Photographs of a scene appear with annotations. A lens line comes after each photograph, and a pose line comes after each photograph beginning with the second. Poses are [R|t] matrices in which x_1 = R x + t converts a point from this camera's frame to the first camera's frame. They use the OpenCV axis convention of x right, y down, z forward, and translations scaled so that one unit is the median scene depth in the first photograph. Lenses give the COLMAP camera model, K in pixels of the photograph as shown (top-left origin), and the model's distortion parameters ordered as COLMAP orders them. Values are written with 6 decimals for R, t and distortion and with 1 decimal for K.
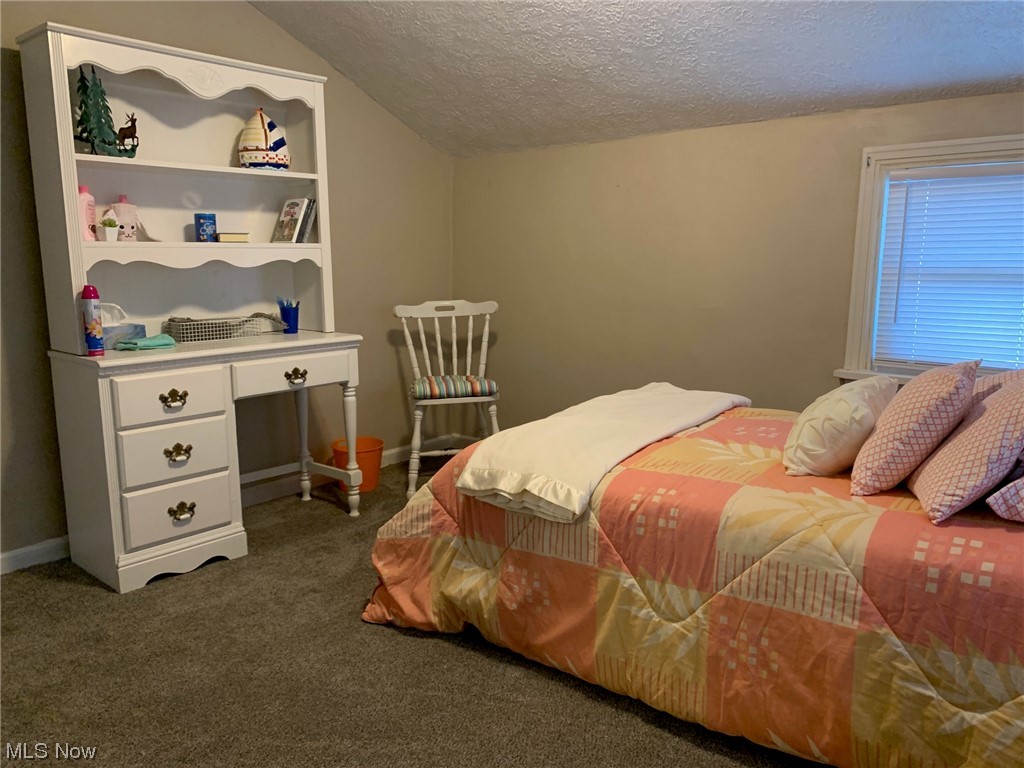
lens RADIAL K [[788.8, 0, 507.7], [0, 788.8, 370.7], [0, 0, 1]] dist [0.072921, -0.081788]
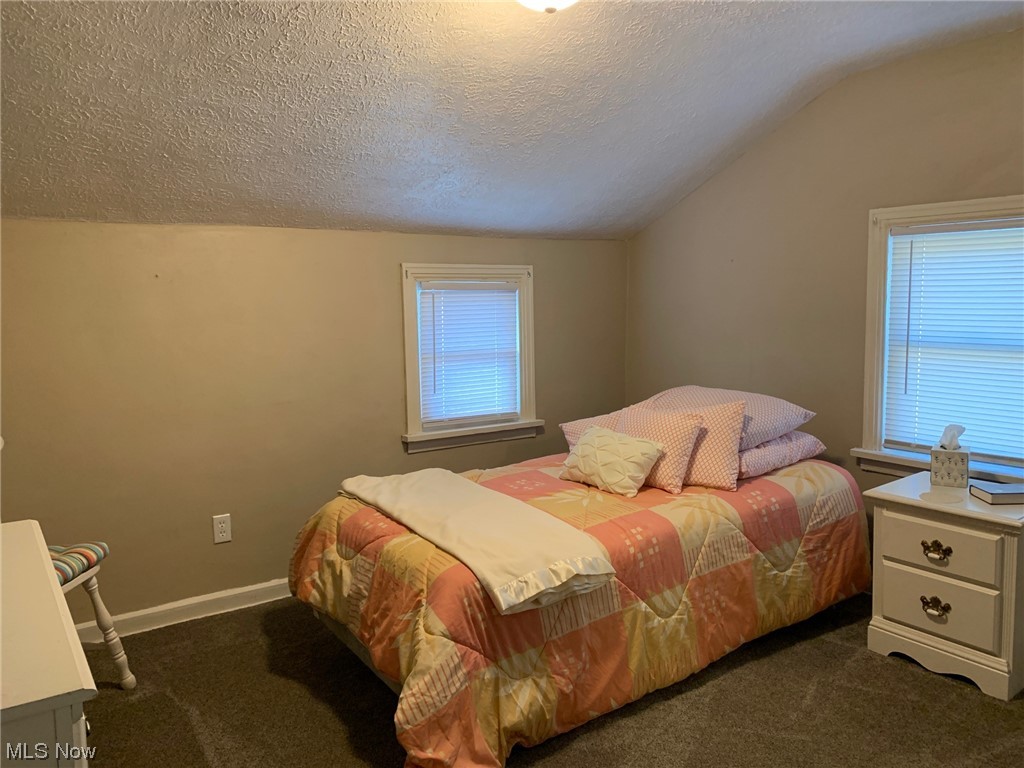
lens RADIAL K [[788.8, 0, 507.7], [0, 788.8, 370.7], [0, 0, 1]] dist [0.072921, -0.081788]
pose [[0.233727, -0.087397, 0.968366, -1.172671], [0.156665, 0.986324, 0.051205, -0.228305], [-0.959598, 0.139741, 0.244223, 0.860316]]
